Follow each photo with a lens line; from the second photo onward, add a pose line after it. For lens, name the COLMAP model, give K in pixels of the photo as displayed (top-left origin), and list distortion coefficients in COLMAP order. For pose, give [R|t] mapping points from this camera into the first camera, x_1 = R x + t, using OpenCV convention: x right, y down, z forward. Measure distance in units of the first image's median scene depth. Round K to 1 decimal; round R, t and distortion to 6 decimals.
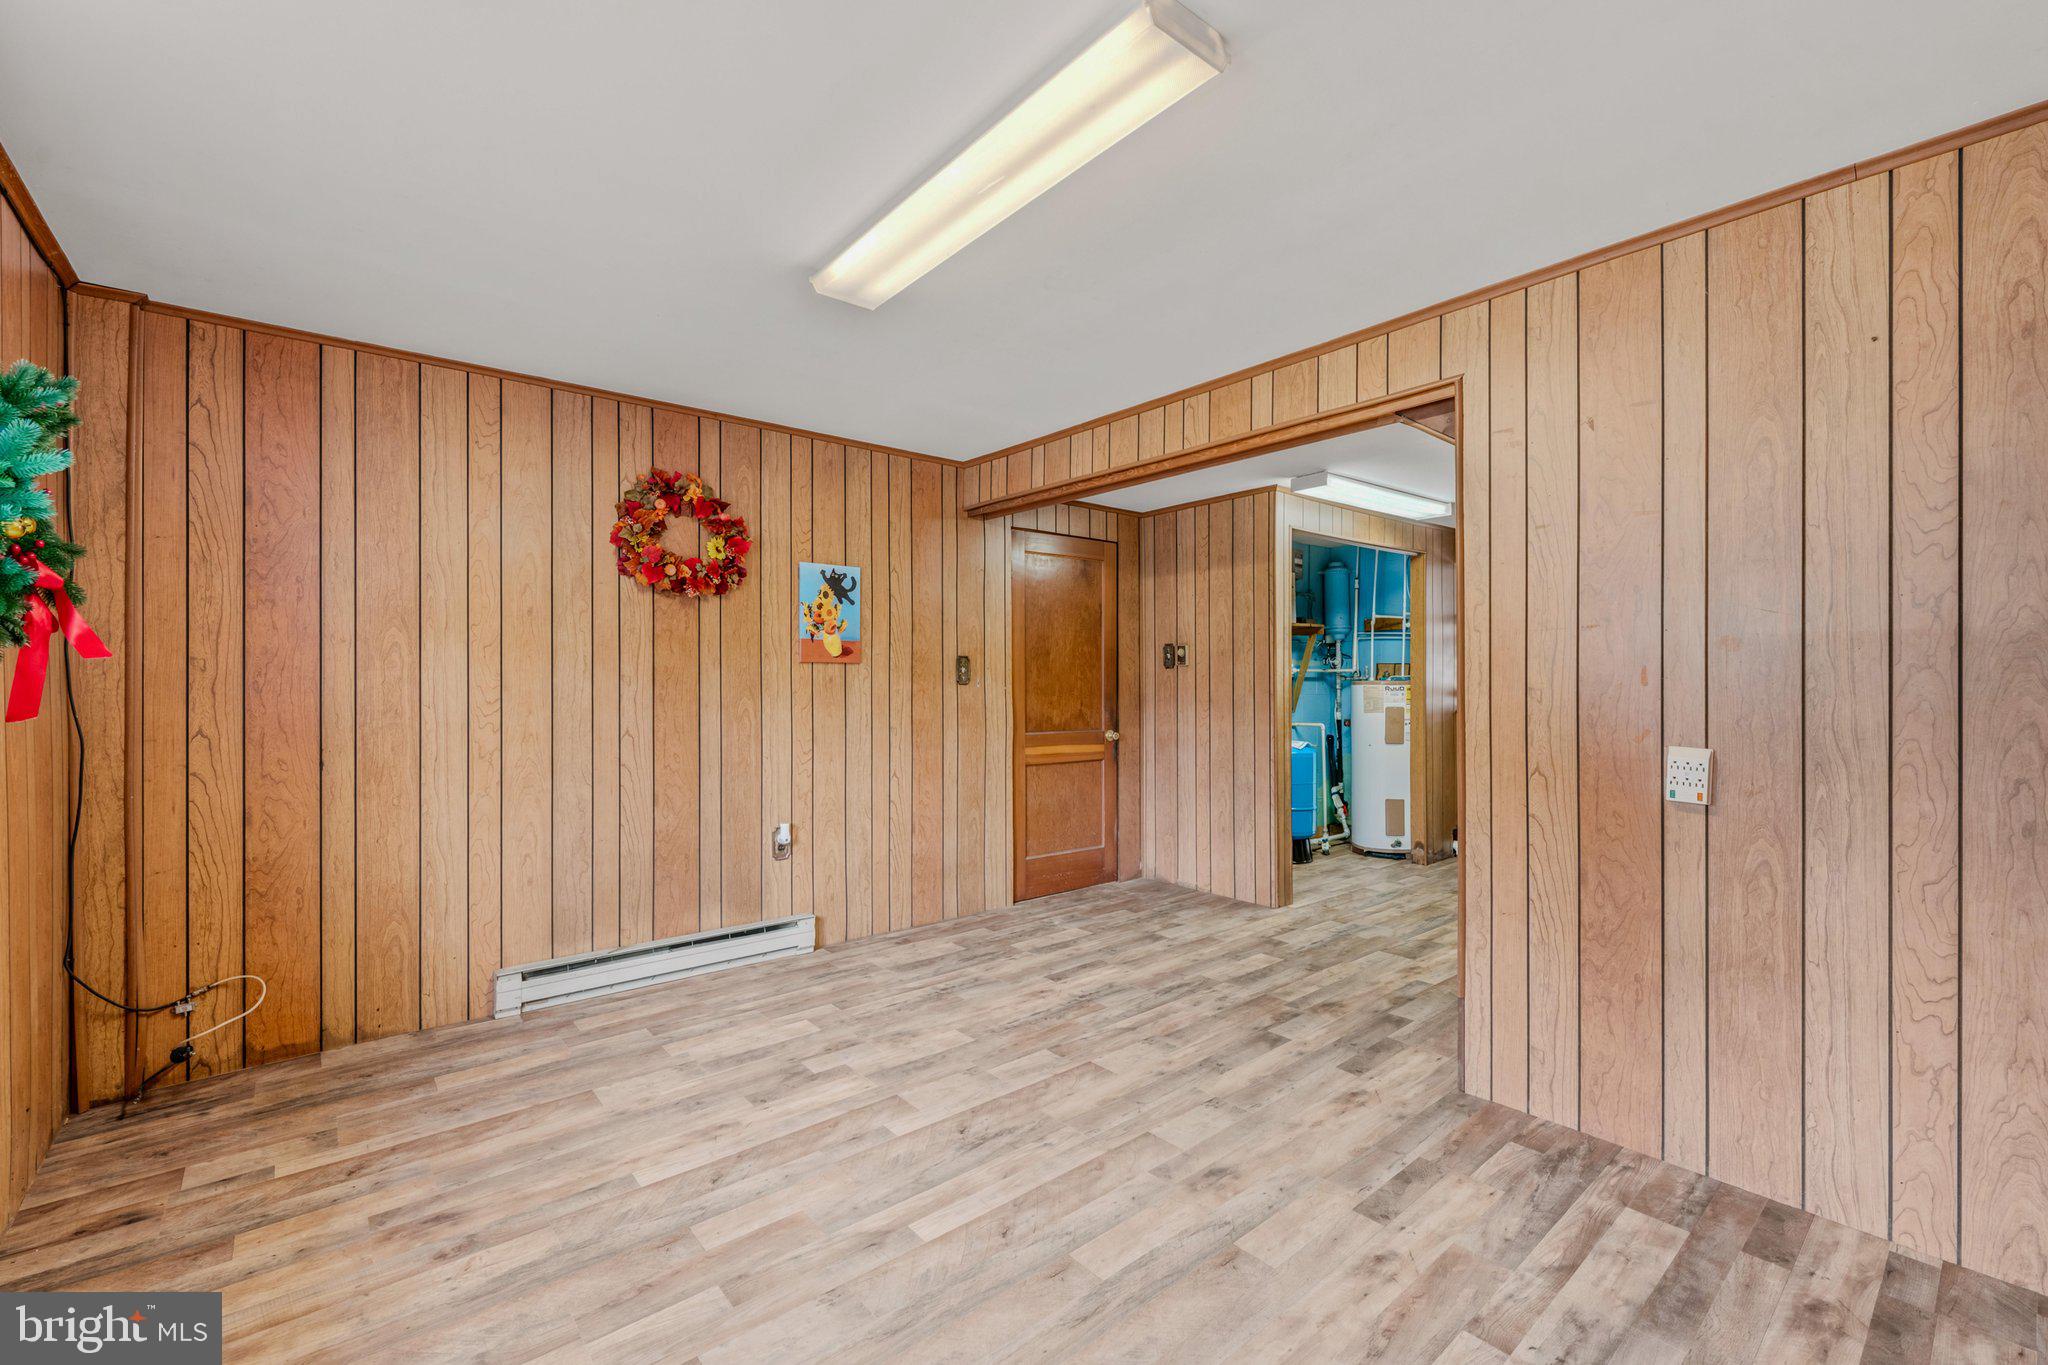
lens RADIAL K [[845.1, 0, 1024.7], [0, 845.1, 683.2], [0, 0, 1]] dist [0.001299, 0.000001]
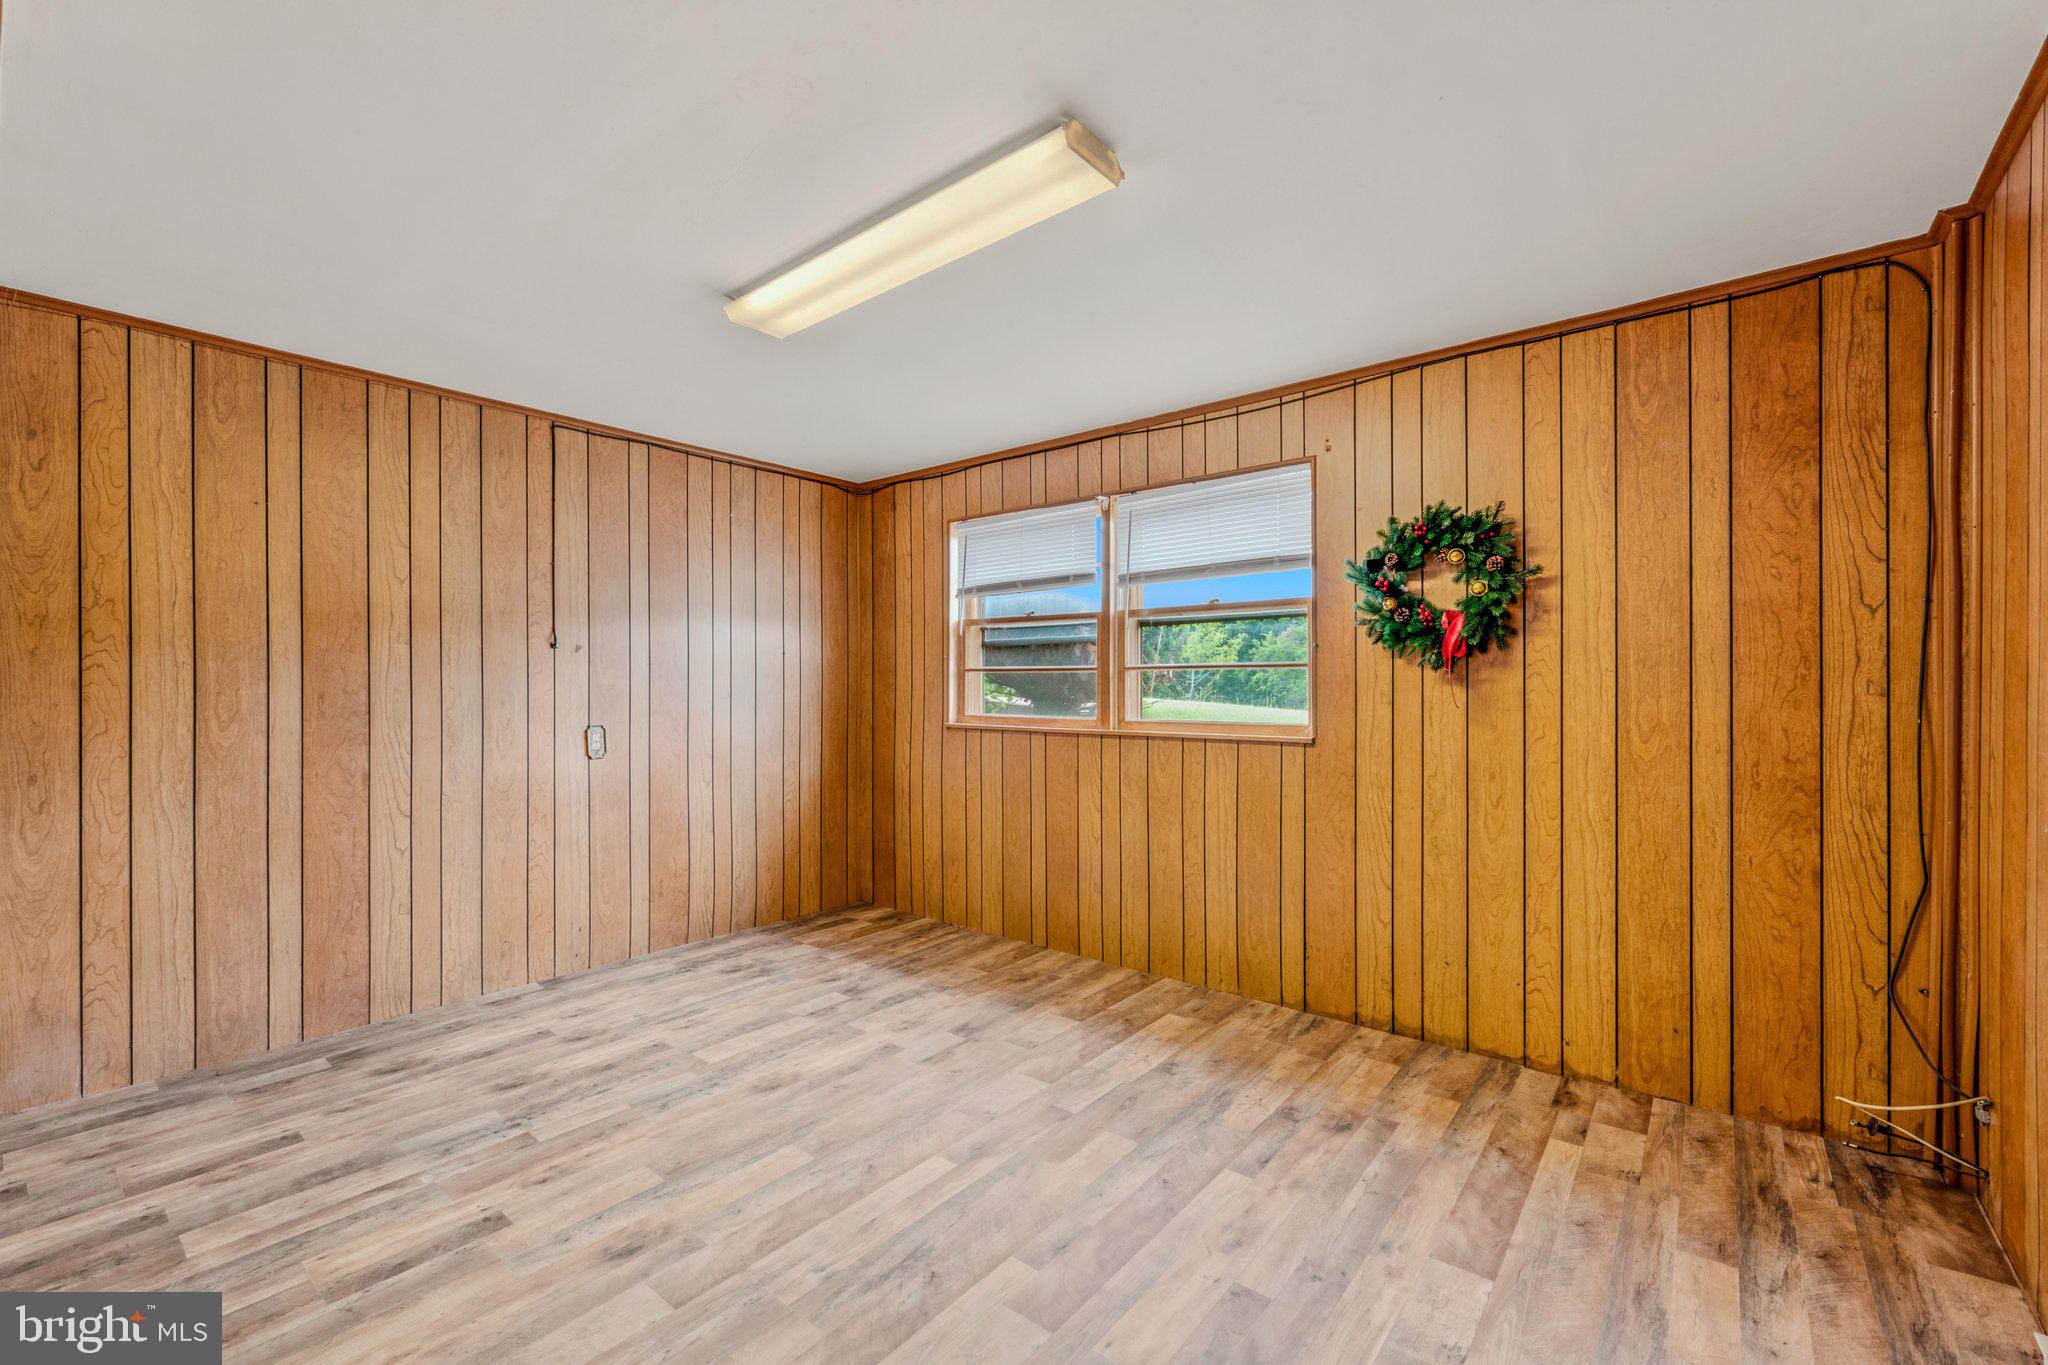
lens RADIAL K [[845.1, 0, 1021.7], [0, 845.1, 684.2], [0, 0, 1]] dist [0.001299, 0.000001]
pose [[-0.982876, 0.003275, -0.184238, -0.015556], [0.003282, 0.999995, 0.000268, -0.004831], [0.184238, -0.000342, -0.982882, 2.021898]]
